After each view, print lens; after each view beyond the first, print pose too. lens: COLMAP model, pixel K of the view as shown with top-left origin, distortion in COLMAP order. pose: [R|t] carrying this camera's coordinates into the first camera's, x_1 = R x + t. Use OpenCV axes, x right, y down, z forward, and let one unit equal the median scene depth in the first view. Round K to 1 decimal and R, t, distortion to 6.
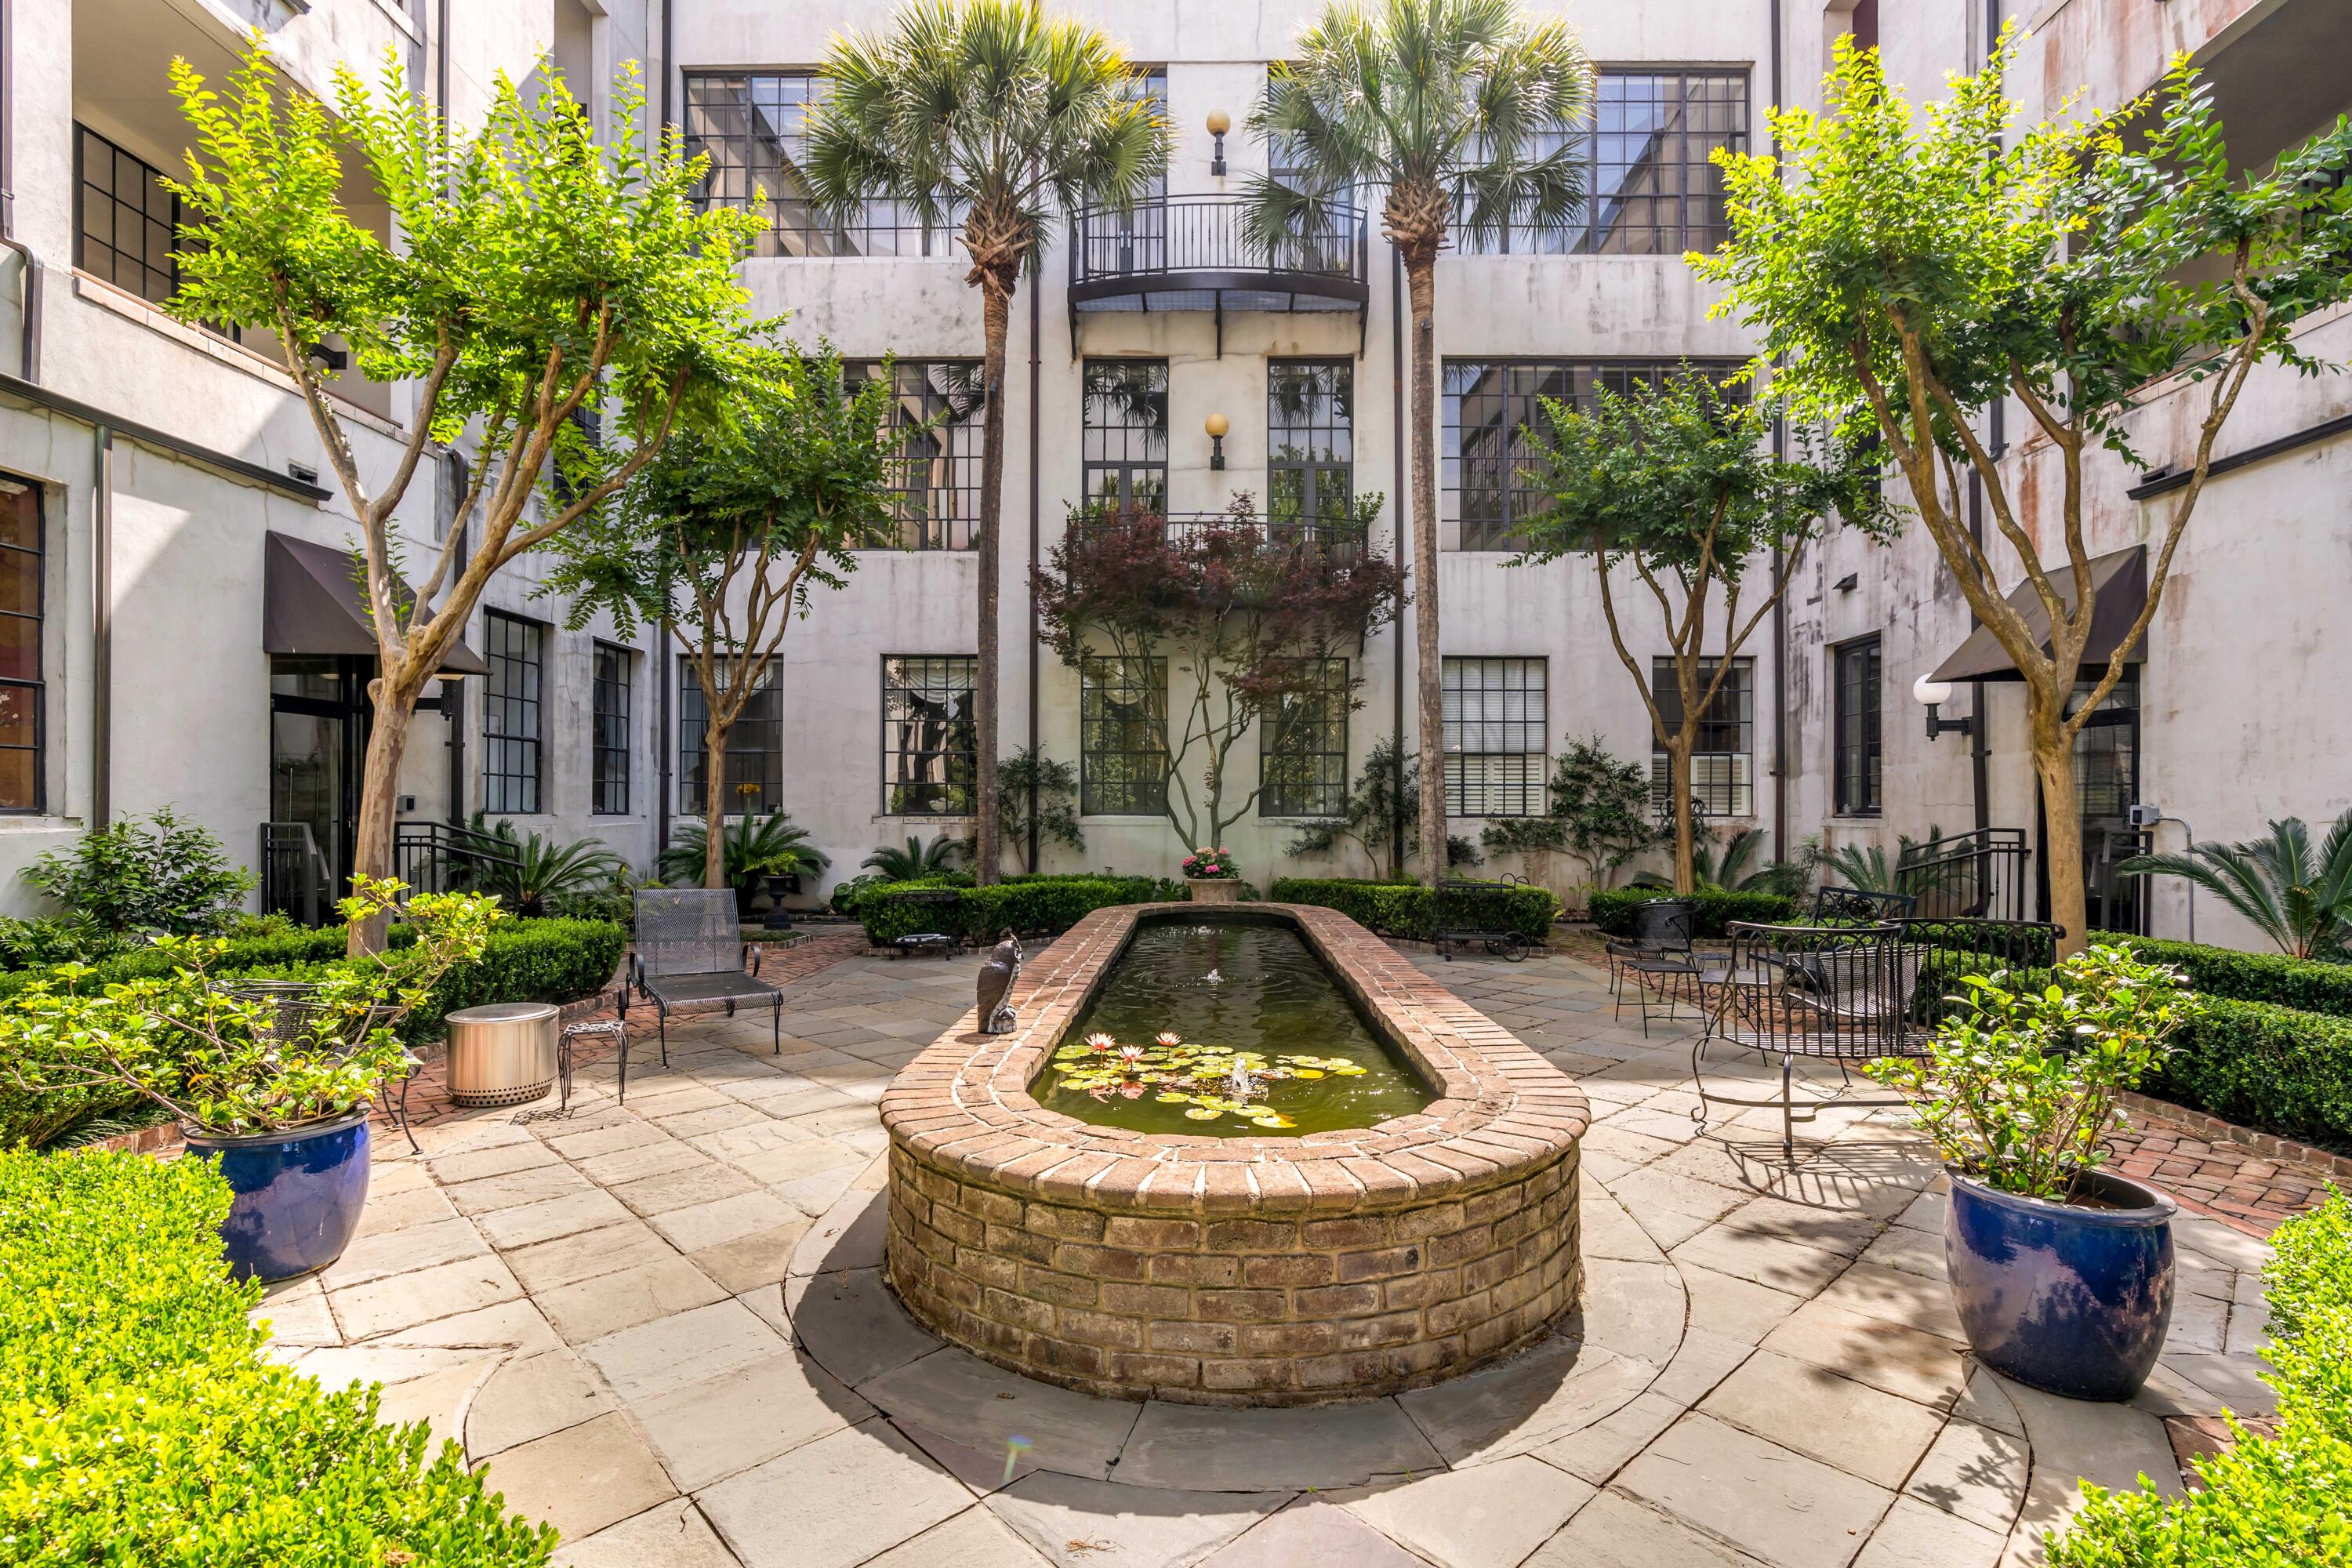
lens RADIAL K [[1102.9, 0, 1190.5], [0, 1102.9, 807.9], [0, 0, 1]] dist [-0.001353, -0.000413]
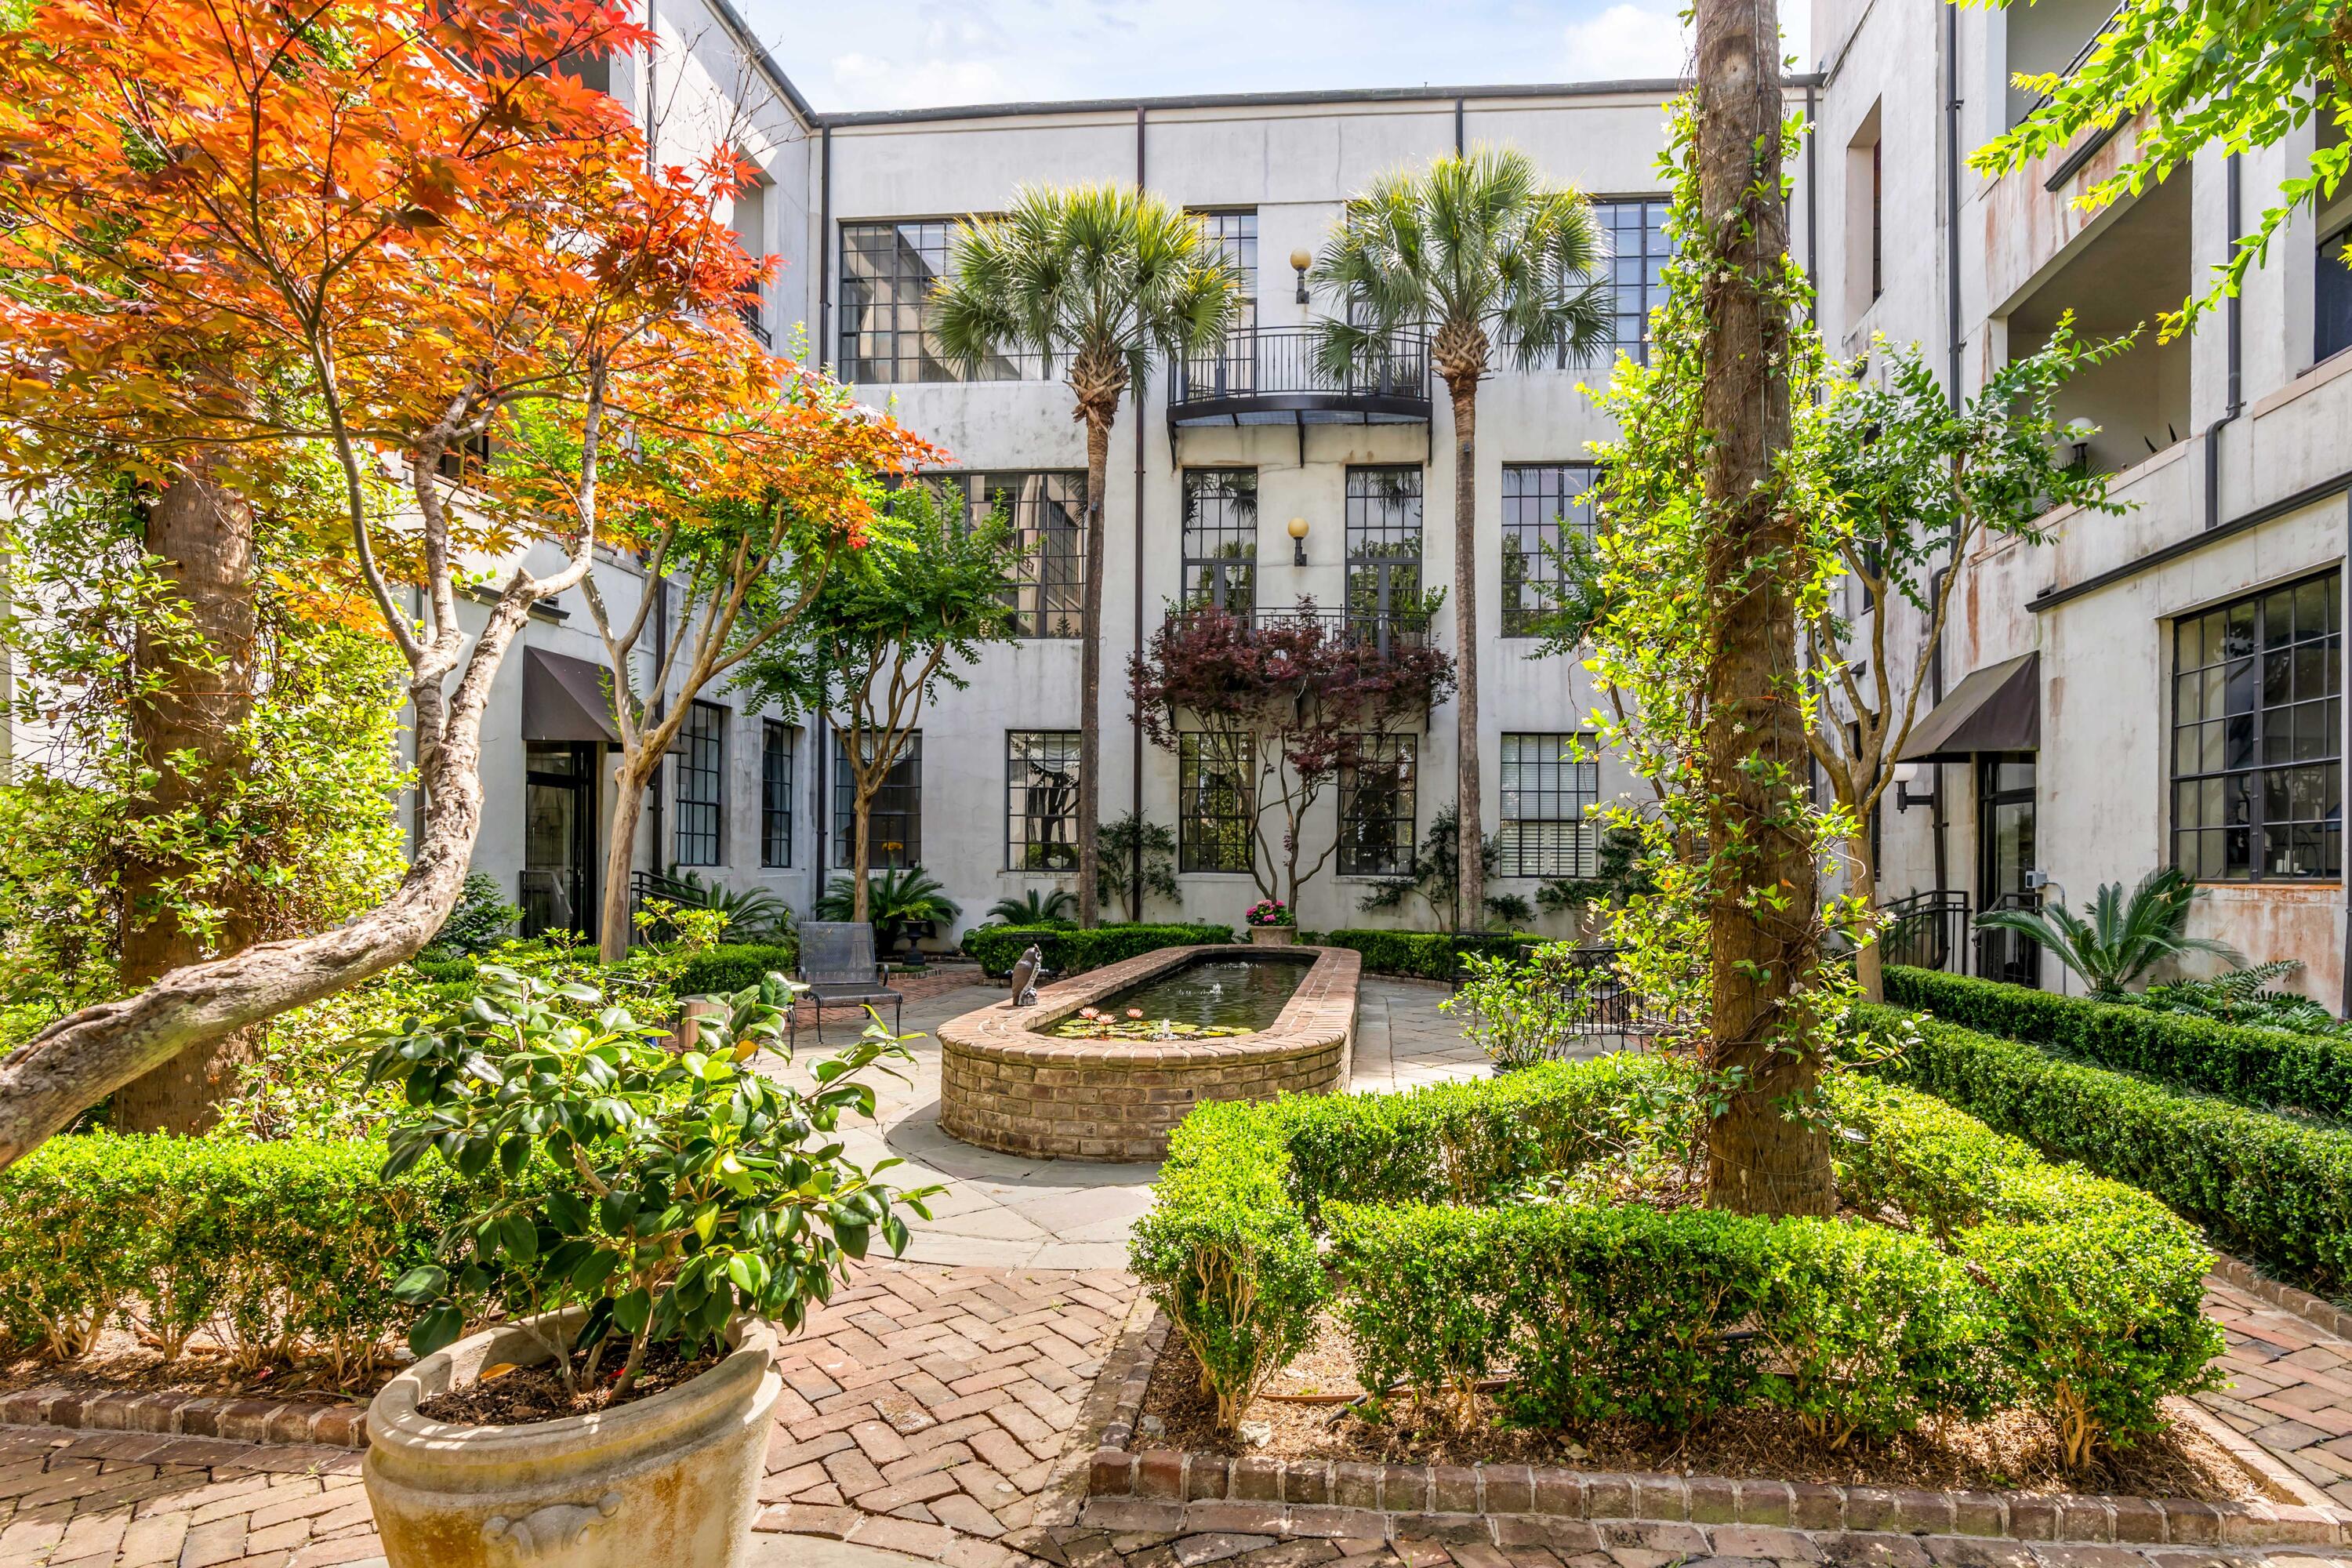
lens RADIAL K [[1162.1, 0, 1282.3], [0, 1162.1, 880.4], [0, 0, 1]] dist [0.001049, 0.000080]
pose [[0.997673, 0.010426, -0.067382, 0.096626], [-0.009695, 0.999891, 0.011178, 0.000846], [0.067491, -0.010499, 0.997665, -0.201428]]
